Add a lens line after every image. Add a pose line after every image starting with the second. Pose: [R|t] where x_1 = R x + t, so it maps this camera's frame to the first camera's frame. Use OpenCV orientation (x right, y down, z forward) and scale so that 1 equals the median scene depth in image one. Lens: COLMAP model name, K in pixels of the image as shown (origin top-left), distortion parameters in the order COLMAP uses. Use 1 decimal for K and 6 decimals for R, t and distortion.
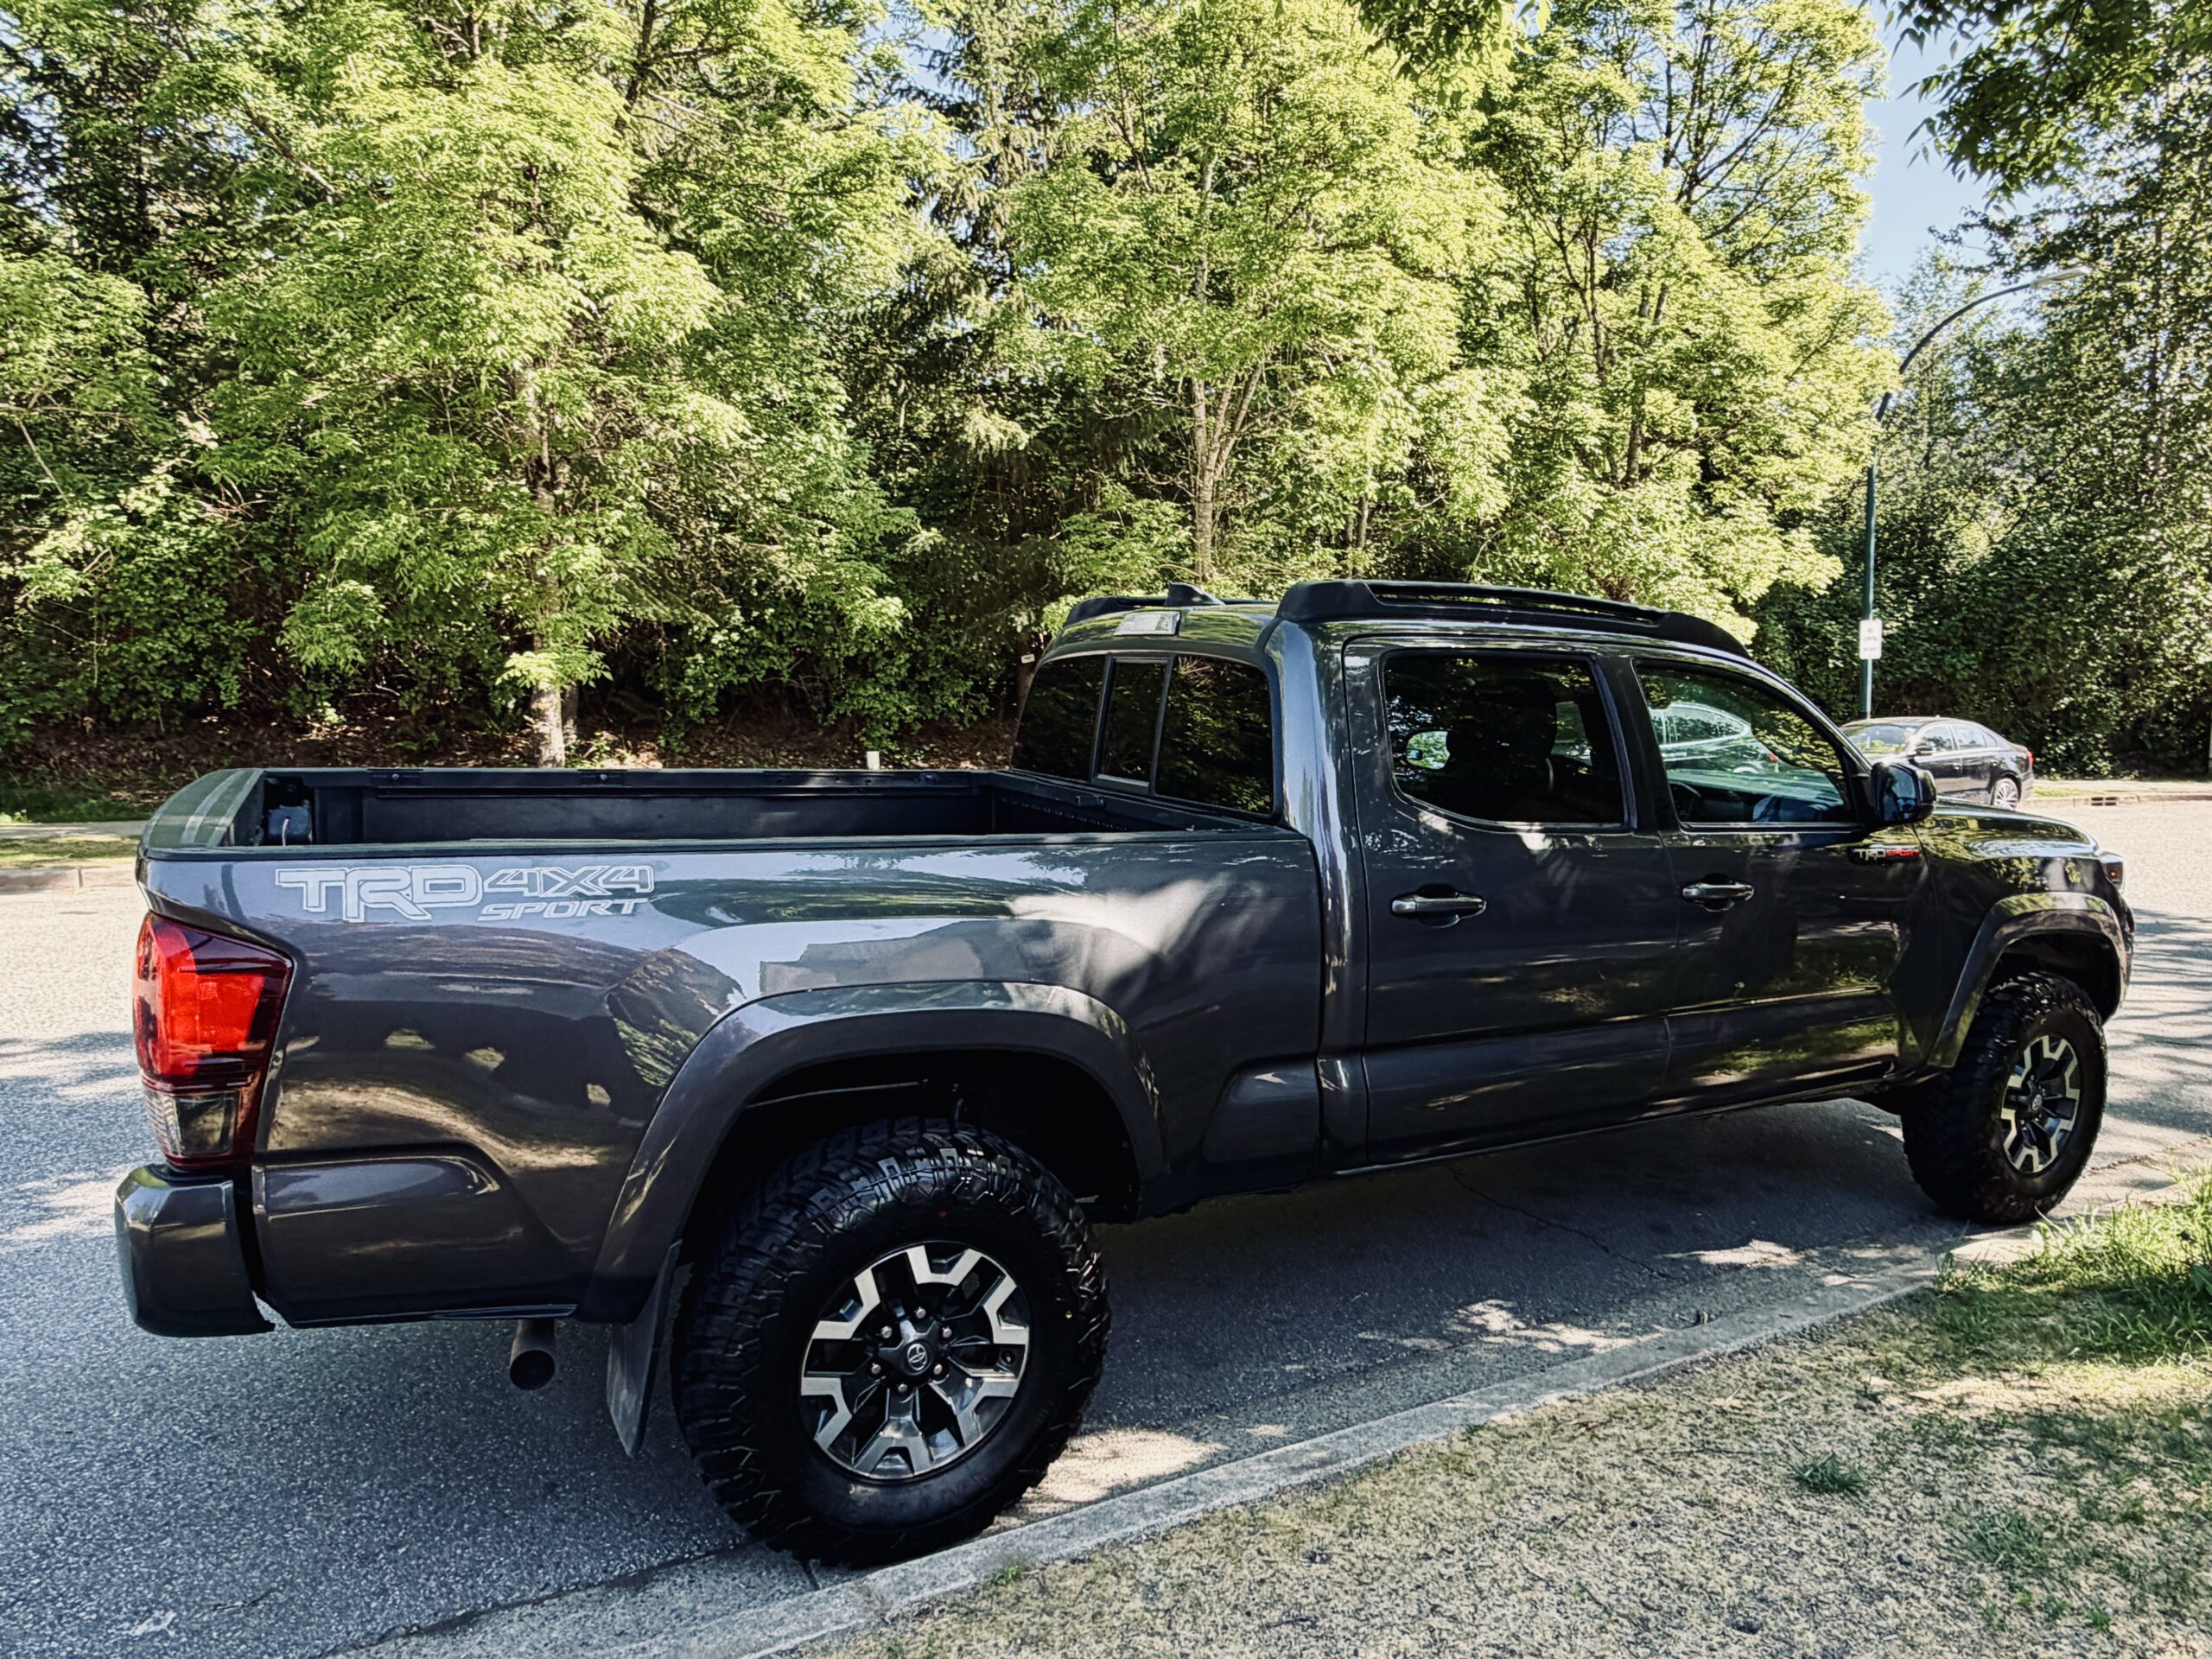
lens RADIAL K [[1405.2, 0, 1212.0], [0, 1405.2, 917.4], [0, 0, 1]] dist [0.001434, -0.000599]
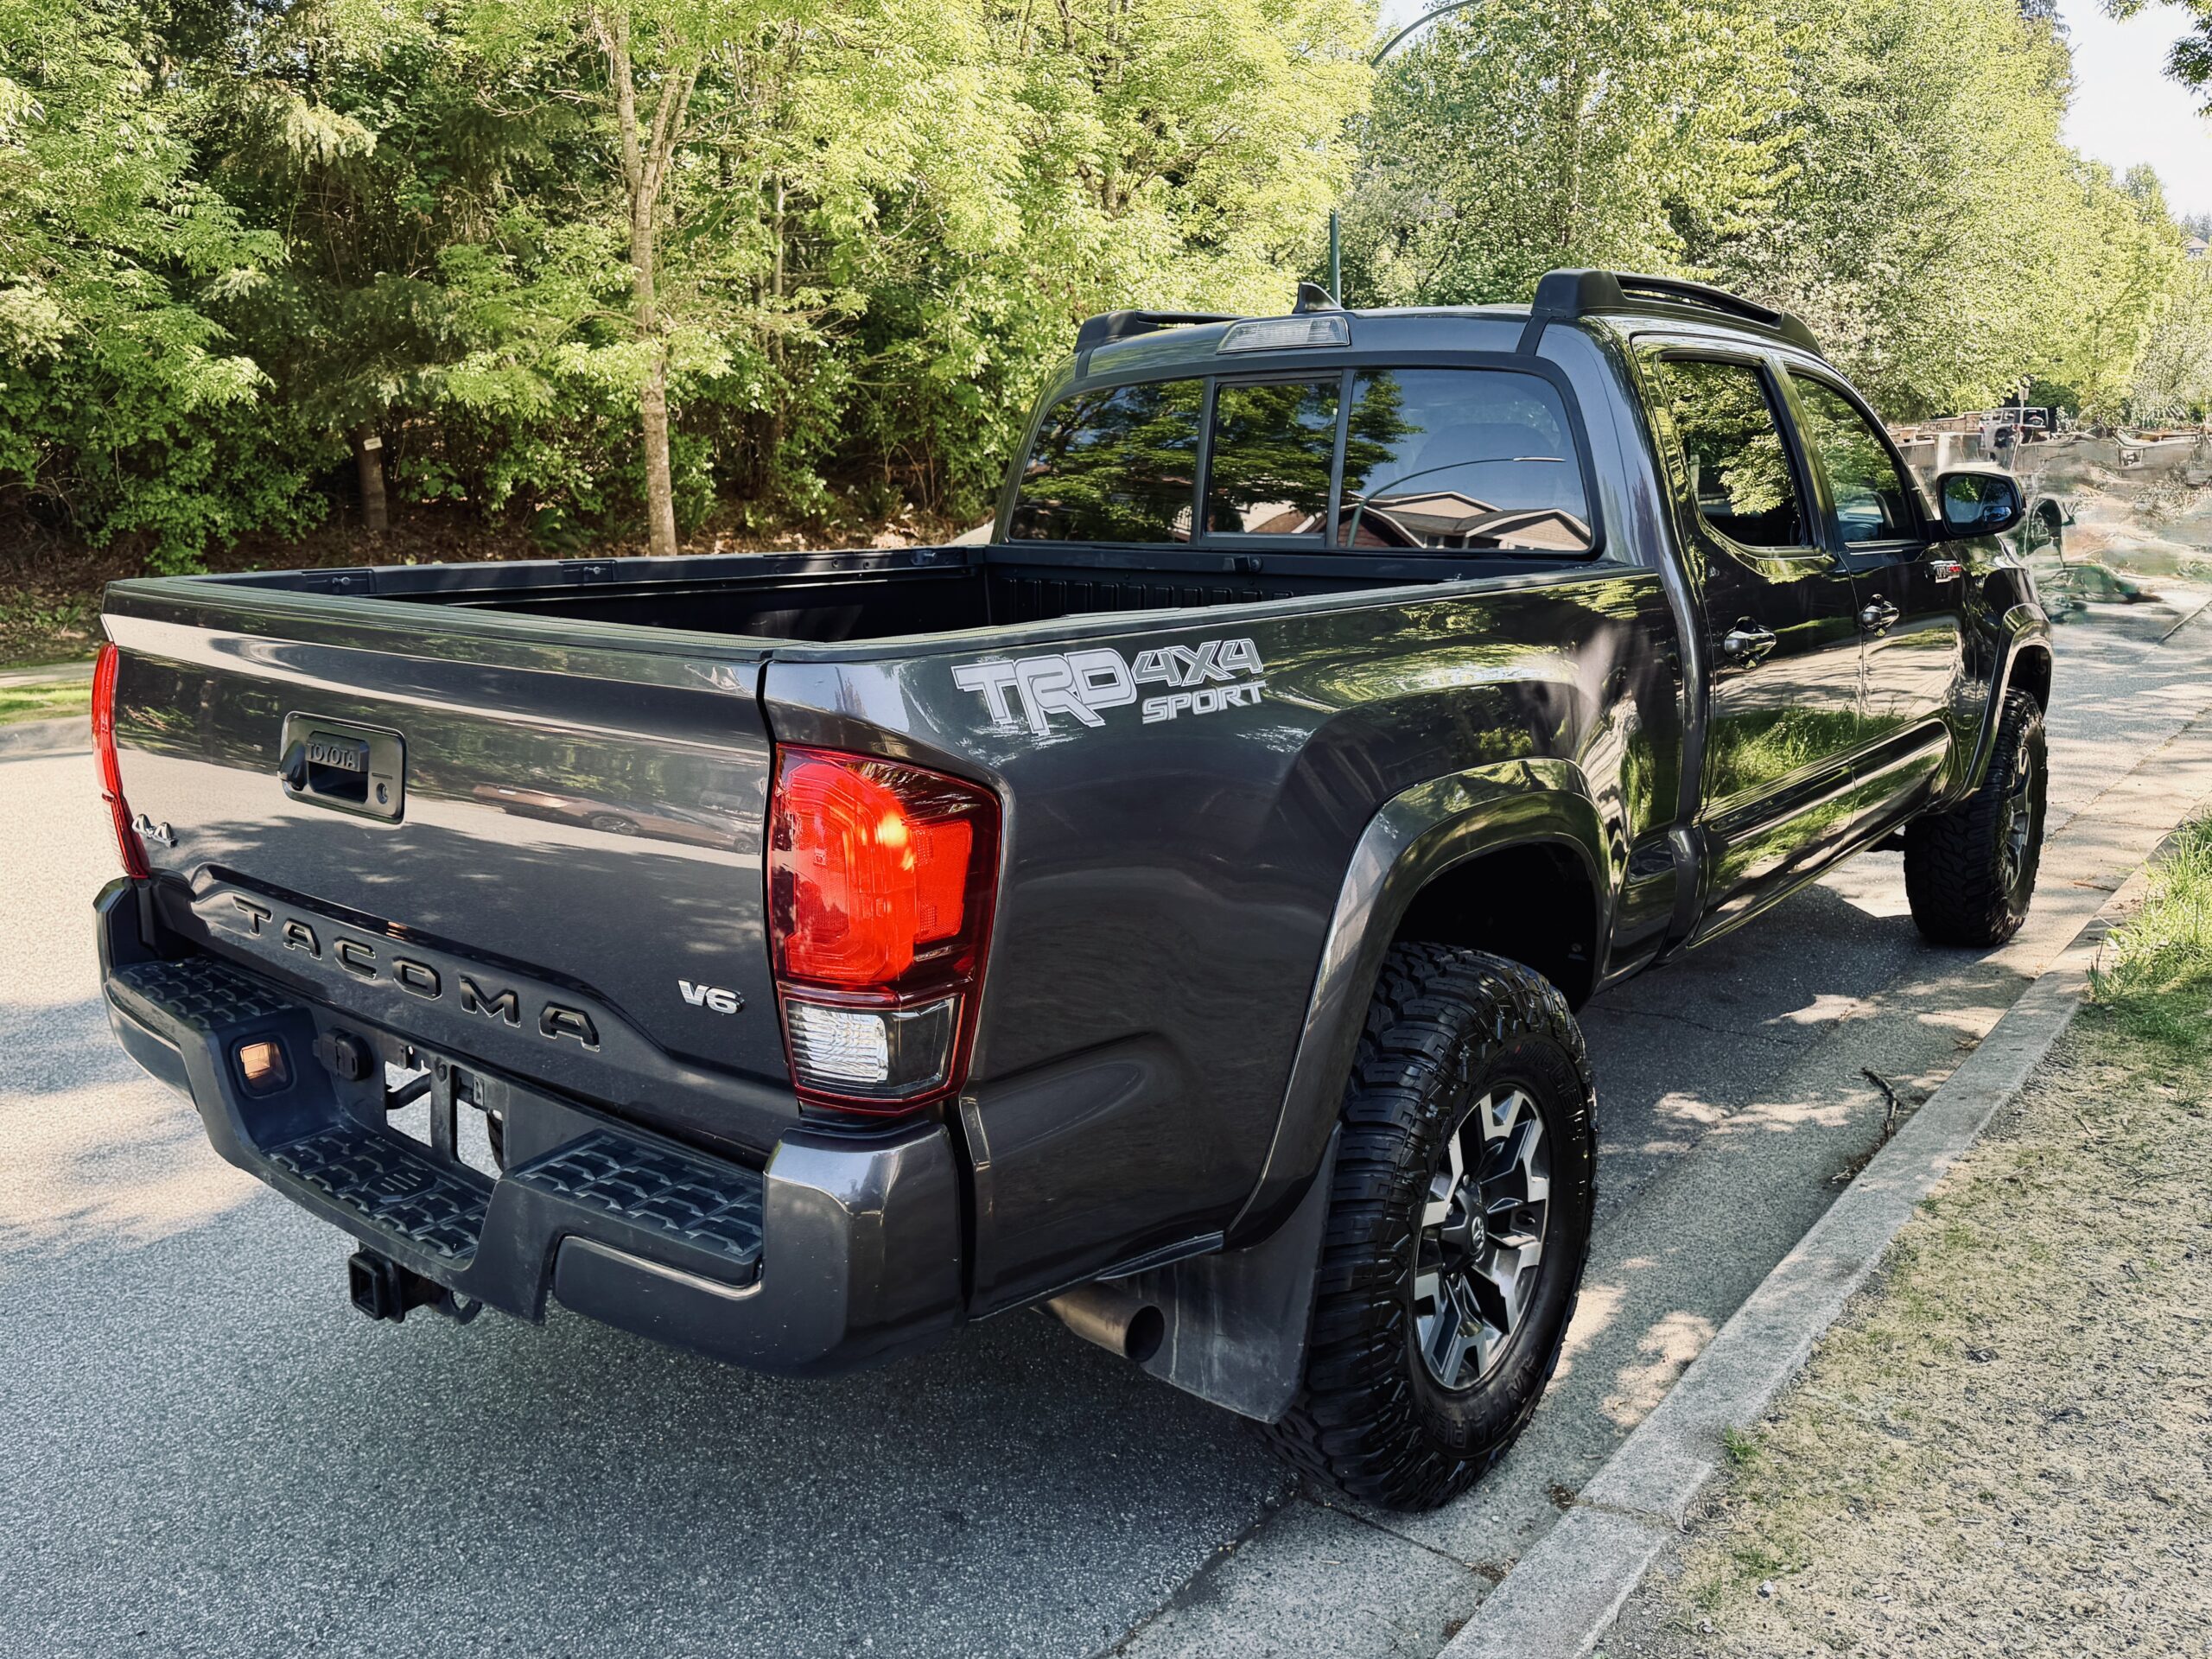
lens RADIAL K [[1669.1, 0, 1106.0], [0, 1669.1, 829.5], [0, 0, 1]] dist [0.032115, -0.039865]
pose [[0.937511, -0.113566, 0.328901, -0.150031], [0.097547, 0.993115, 0.064861, 0.000201], [-0.334003, -0.028724, 0.942134, 0.037934]]
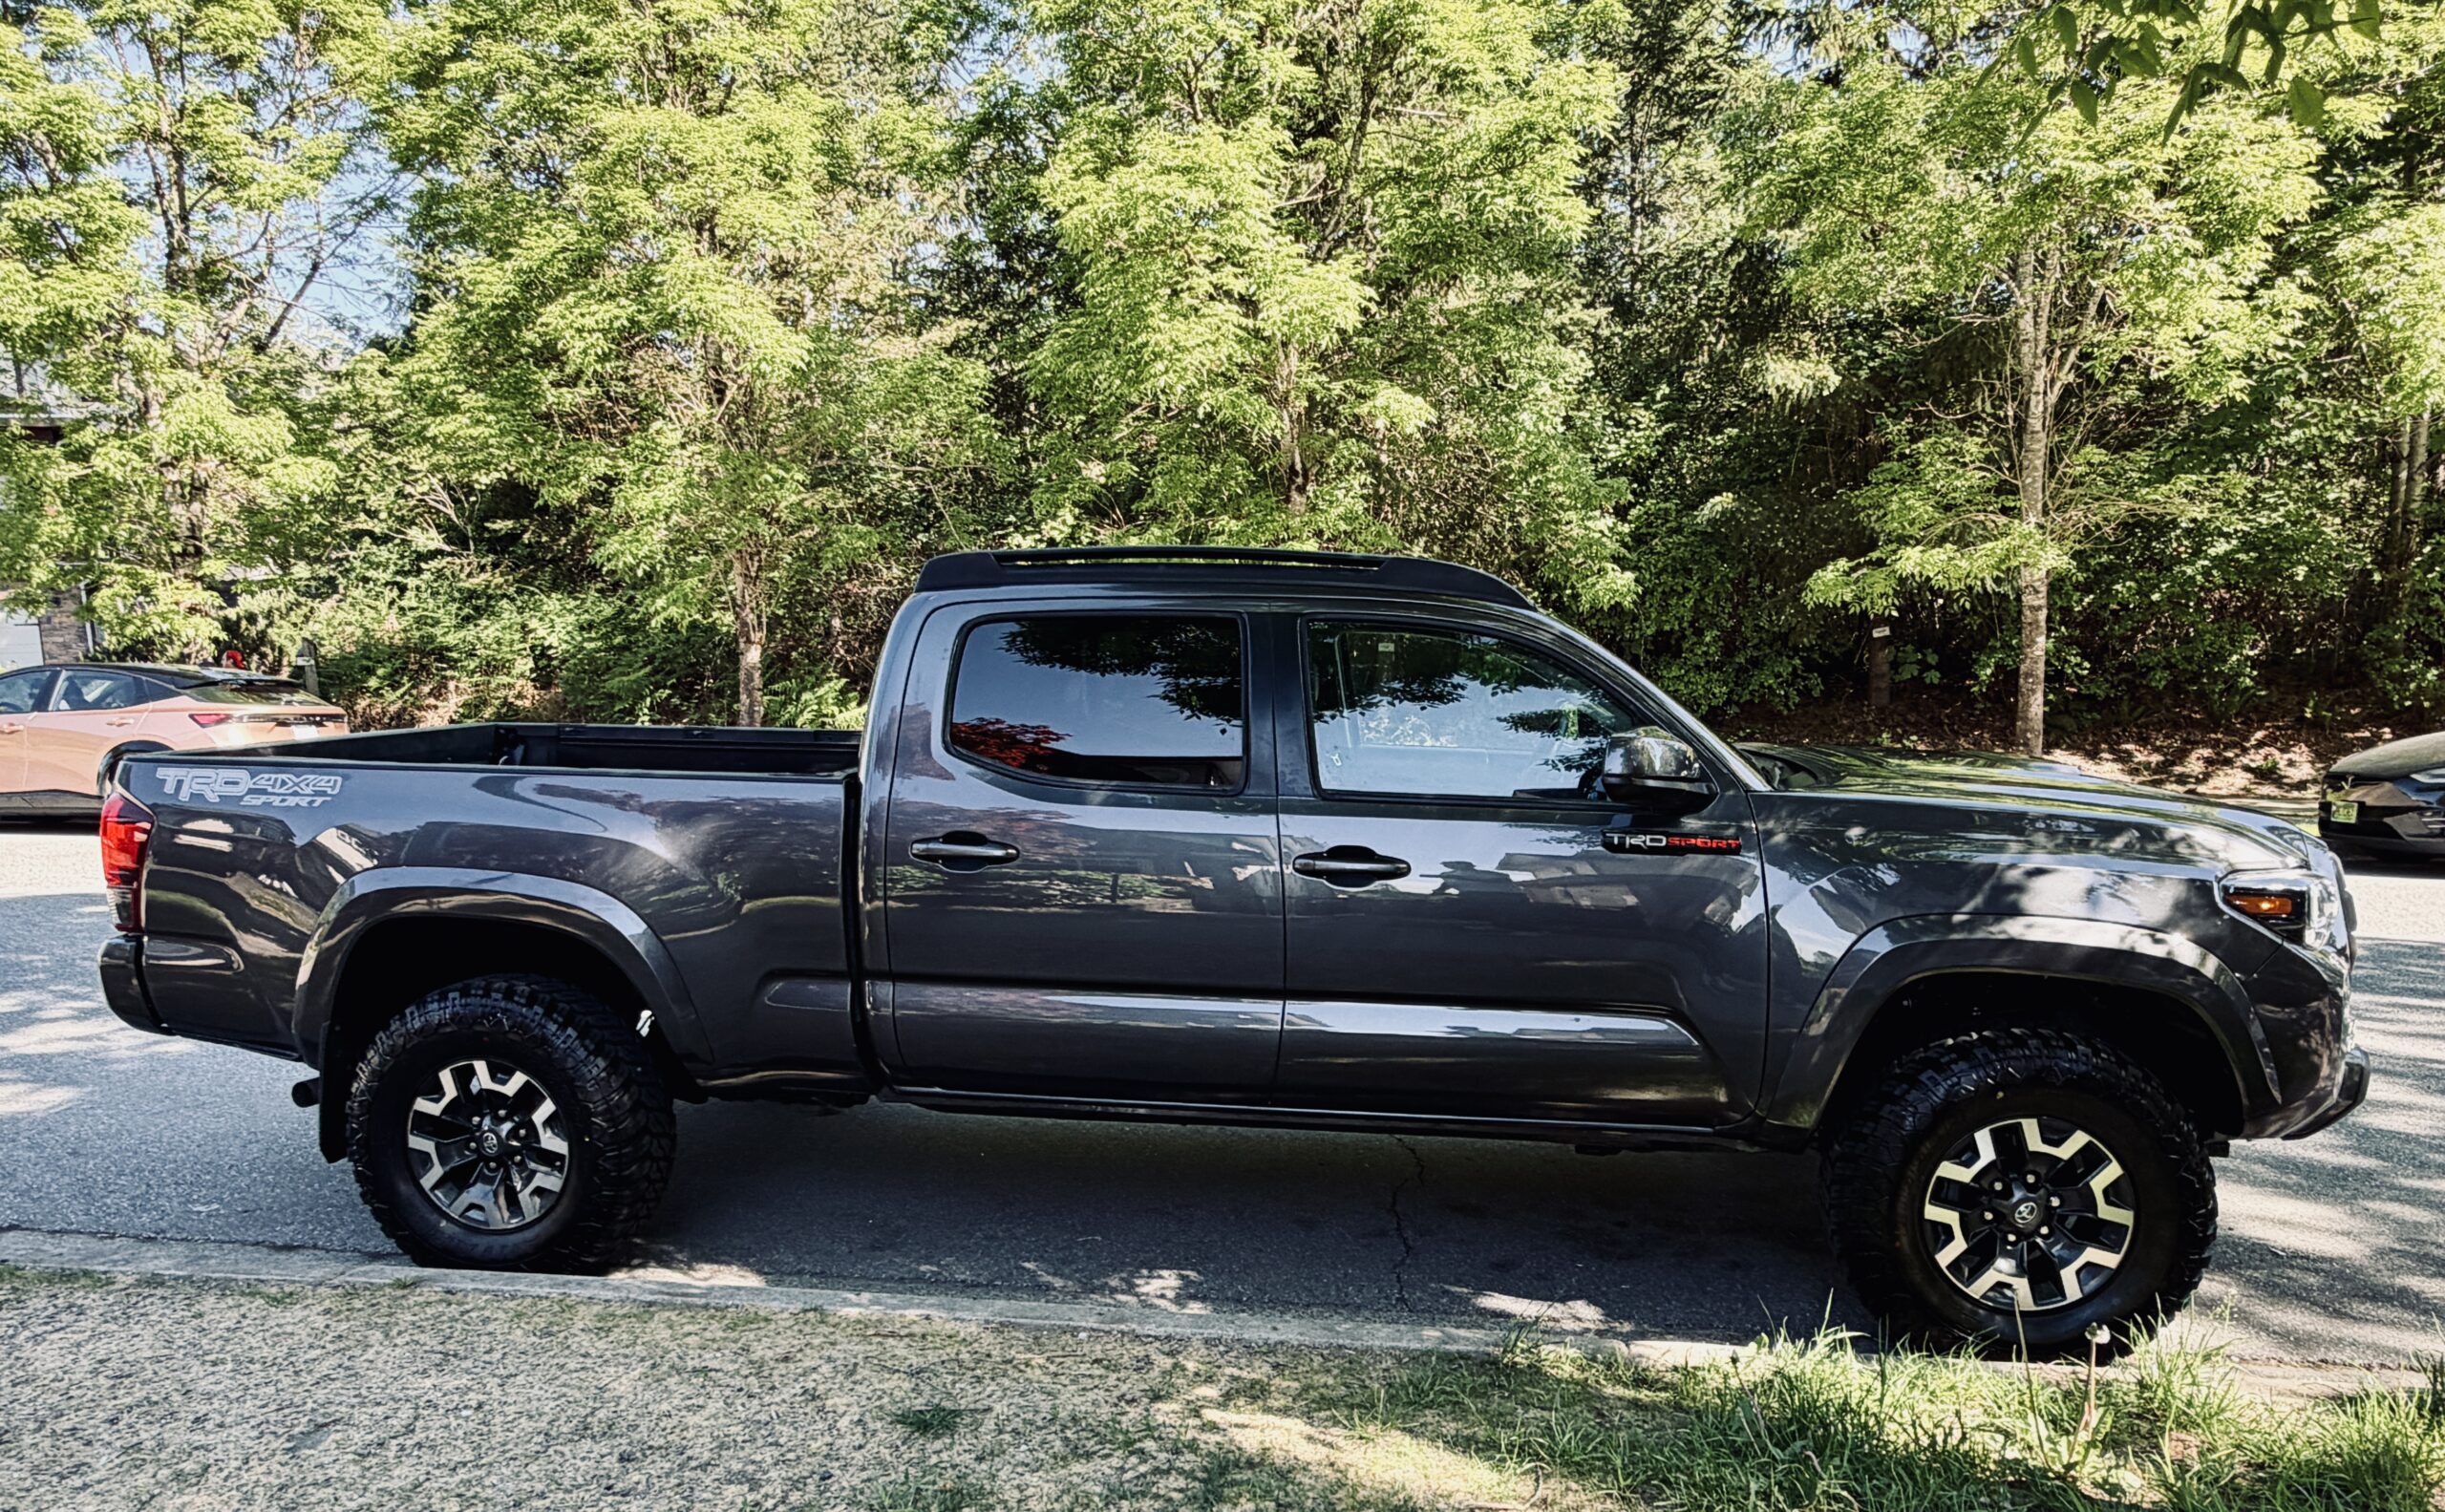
lens RADIAL K [[1516.0, 0, 1272.2], [0, 1516.0, 924.2], [0, 0, 1]] dist [-0.003074, -0.001660]
pose [[0.791576, 0.083142, -0.605388, 0.275960], [-0.082080, 0.996189, 0.029490, -0.001696], [0.605533, 0.026347, 0.795384, 0.059232]]
